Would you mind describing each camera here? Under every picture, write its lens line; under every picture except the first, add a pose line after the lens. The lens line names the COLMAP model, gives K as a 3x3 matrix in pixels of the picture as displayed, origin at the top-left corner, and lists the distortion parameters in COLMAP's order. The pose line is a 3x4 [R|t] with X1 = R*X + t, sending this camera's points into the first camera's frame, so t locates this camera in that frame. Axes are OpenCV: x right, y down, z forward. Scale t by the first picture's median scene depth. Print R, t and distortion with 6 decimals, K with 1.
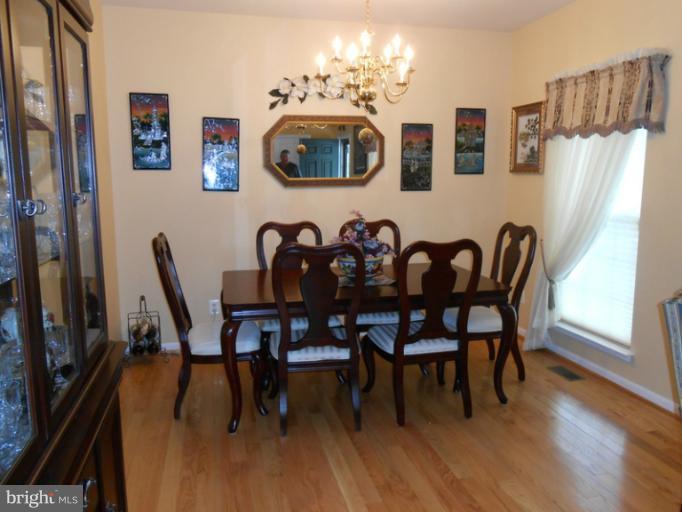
lens RADIAL K [[599.4, 0, 341.0], [0, 599.4, 256.0], [0, 0, 1]] dist [0.004031, -0.000057]
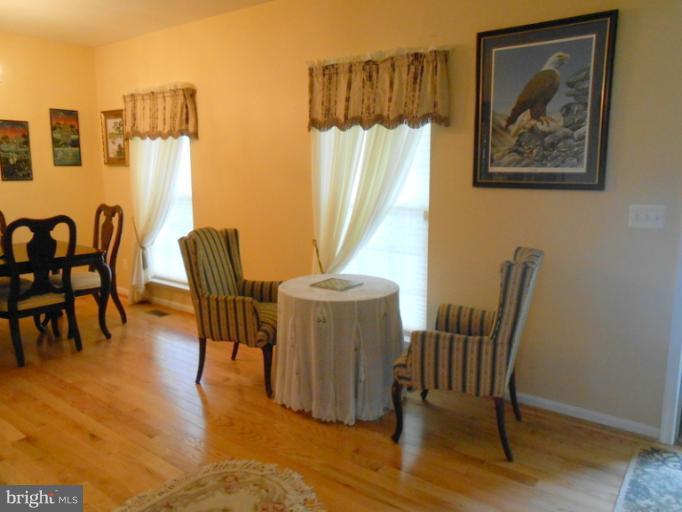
lens RADIAL K [[535.1, 0, 341.0], [0, 535.1, 256.0], [0, 0, 1]] dist [-0.001391, -0.000380]
pose [[0.791873, -0.097813, 0.602802, -0.015910], [0.078763, 0.995204, 0.058018, 0.027272], [-0.605586, 0.001536, 0.795779, -0.209737]]
